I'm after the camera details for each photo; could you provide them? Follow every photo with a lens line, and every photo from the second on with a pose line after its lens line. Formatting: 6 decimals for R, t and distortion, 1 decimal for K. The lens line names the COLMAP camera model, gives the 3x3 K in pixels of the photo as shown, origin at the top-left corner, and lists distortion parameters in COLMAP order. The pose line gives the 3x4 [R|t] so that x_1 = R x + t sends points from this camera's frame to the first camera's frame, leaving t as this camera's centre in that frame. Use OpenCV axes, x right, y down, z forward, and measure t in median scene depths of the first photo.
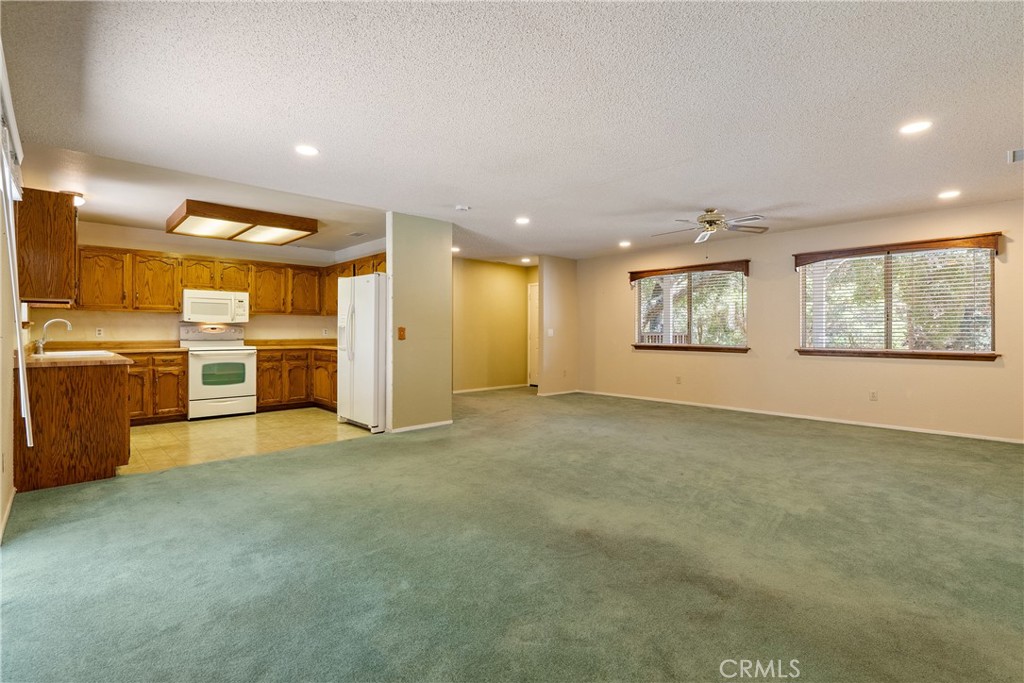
lens RADIAL K [[466.9, 0, 511.1], [0, 466.9, 345.8], [0, 0, 1]] dist [-0.008806, 0.002804]
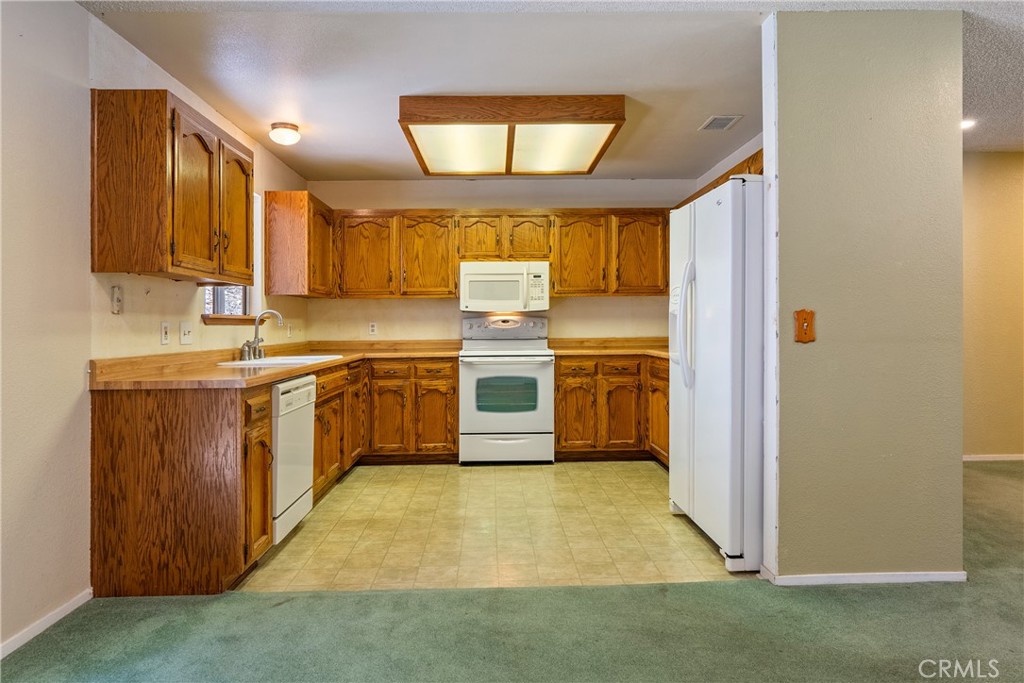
lens RADIAL K [[624.7, 0, 510.8], [0, 624.7, 328.5], [0, 0, 1]] dist [0.001226, -0.003476]
pose [[0.745377, -0.007183, -0.666605, -0.064817], [-0.008525, 0.999757, -0.020306, -0.010726], [0.666589, 0.020819, 0.745135, 0.409189]]
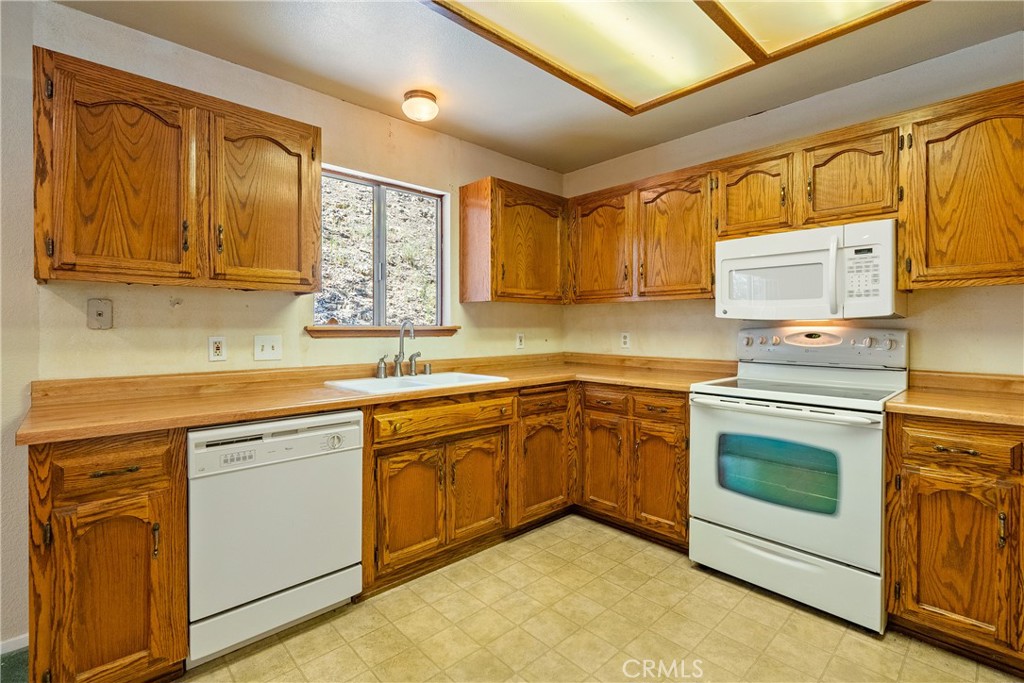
lens RADIAL K [[466.9, 0, 509.5], [0, 466.9, 327.4], [0, 0, 1]] dist [-0.008806, 0.002804]
pose [[-0.008588, -0.002770, -0.999959, -0.293657], [-0.032532, 0.999468, -0.002490, -0.039055], [0.999434, 0.032509, -0.008674, 0.857117]]
